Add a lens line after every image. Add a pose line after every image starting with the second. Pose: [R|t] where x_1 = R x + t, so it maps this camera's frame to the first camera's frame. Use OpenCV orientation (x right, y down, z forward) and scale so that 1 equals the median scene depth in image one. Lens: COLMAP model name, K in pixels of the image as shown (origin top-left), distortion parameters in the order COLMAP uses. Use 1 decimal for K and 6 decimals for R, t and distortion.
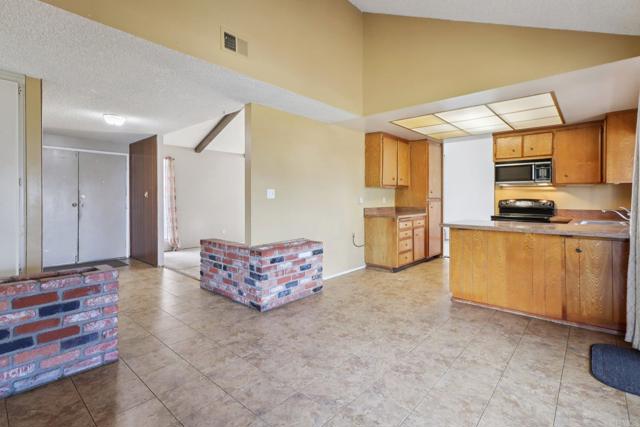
lens RADIAL K [[305.4, 0, 314.7], [0, 305.4, 201.3], [0, 0, 1]] dist [-0.012942, 0.002815]
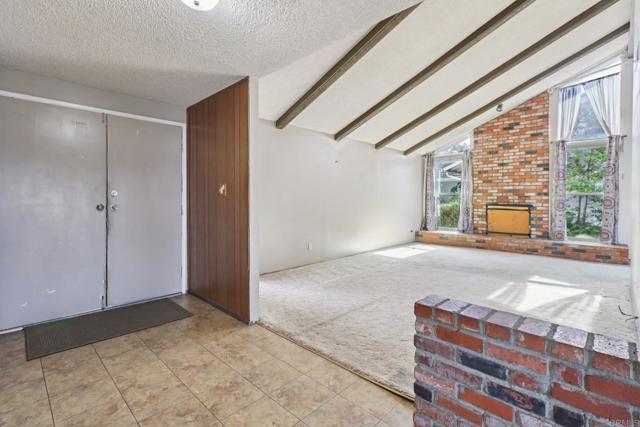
lens RADIAL K [[305.4, 0, 319.1], [0, 305.4, 207.9], [0, 0, 1]] dist [-0.012942, 0.002815]
pose [[0.998743, 0.007805, -0.049511, -0.346868], [-0.006845, 0.999786, 0.019516, -0.001095], [0.049653, -0.019153, 0.998583, 0.442798]]
